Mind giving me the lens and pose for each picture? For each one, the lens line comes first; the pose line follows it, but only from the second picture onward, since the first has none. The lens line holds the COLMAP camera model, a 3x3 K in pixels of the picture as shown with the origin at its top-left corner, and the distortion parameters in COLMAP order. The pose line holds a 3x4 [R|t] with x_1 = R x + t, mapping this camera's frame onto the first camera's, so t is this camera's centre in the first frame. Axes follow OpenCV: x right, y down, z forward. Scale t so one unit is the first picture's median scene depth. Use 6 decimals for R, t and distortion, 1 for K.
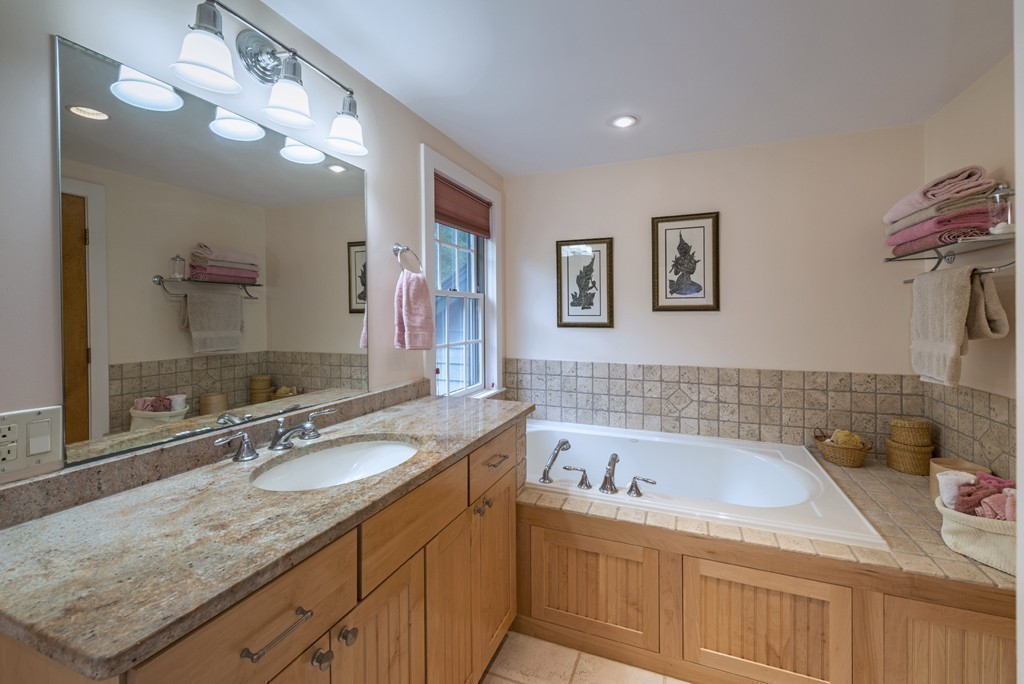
lens RADIAL K [[454.2, 0, 495.6], [0, 454.2, 313.6], [0, 0, 1]] dist [-0.000493, -0.000296]
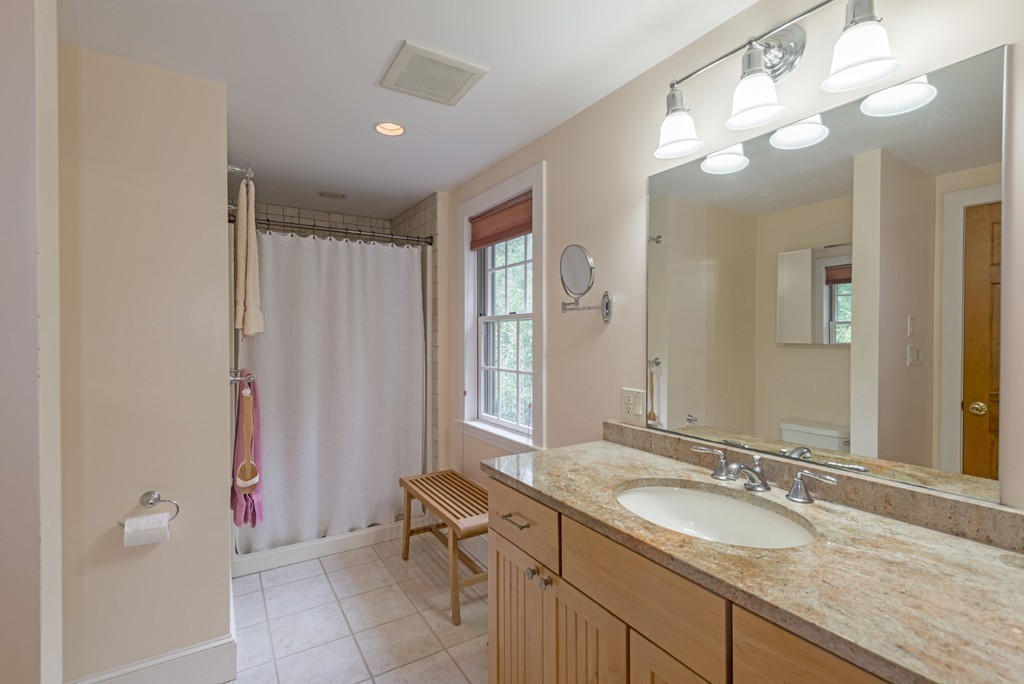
lens RADIAL K [[454.2, 0, 511.6], [0, 454.2, 343.2], [0, 0, 1]] dist [-0.000493, -0.000296]
pose [[-0.573218, 0.014176, -0.819280, 0.739250], [0.002906, 0.999879, 0.015268, -0.011154], [0.819398, 0.006371, -0.573190, 1.525893]]
